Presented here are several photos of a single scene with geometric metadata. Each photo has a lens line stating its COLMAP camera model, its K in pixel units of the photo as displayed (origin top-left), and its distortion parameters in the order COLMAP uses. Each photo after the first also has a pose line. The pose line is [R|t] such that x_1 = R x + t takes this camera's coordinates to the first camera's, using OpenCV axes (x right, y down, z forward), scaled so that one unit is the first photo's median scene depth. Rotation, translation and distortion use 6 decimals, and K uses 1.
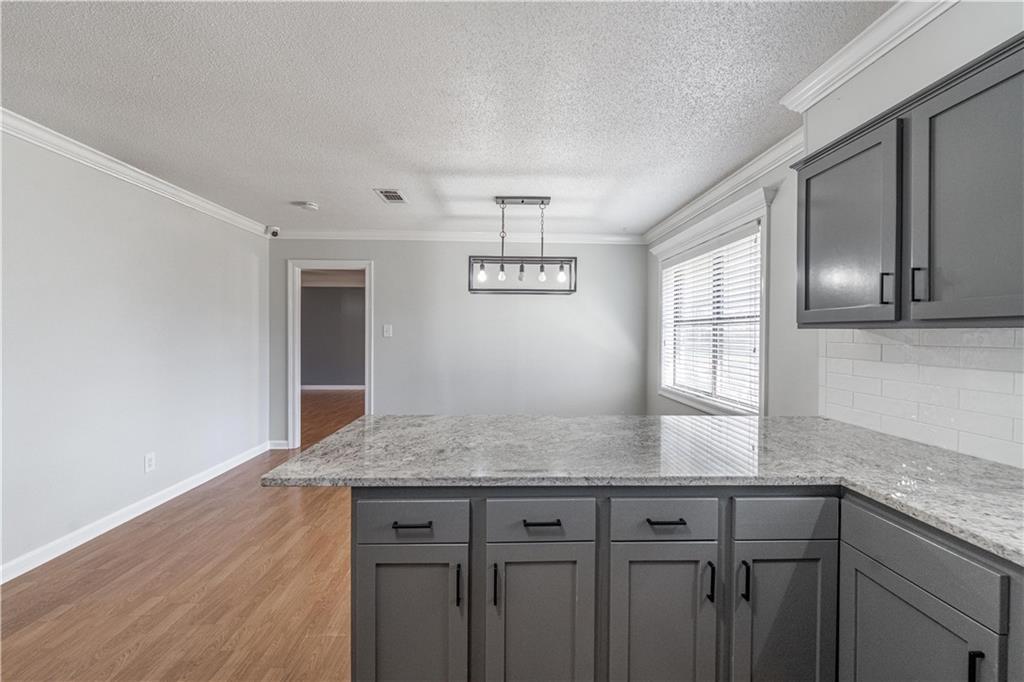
lens RADIAL K [[409.8, 0, 510.5], [0, 409.8, 336.5], [0, 0, 1]] dist [0.013460, 0.000158]
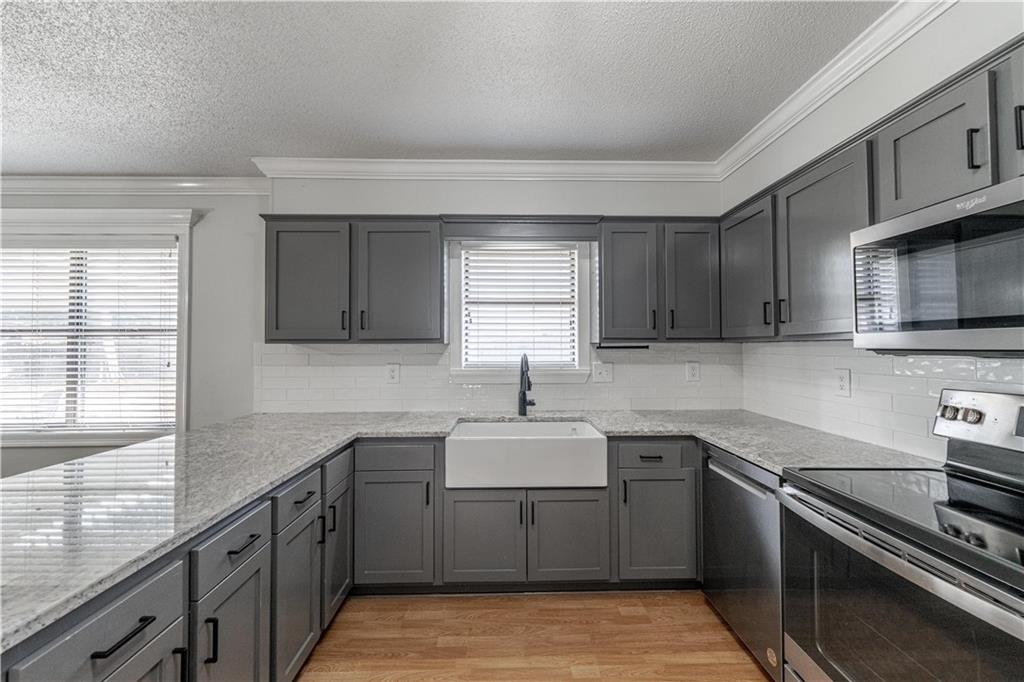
lens RADIAL K [[409.8, 0, 509.7], [0, 409.8, 340.6], [0, 0, 1]] dist [0.013460, 0.000158]
pose [[0.014675, 0.017200, 0.999744, -0.404904], [0.010732, 0.999792, -0.017358, 0.001311], [-0.999835, 0.010984, 0.014487, 0.167444]]
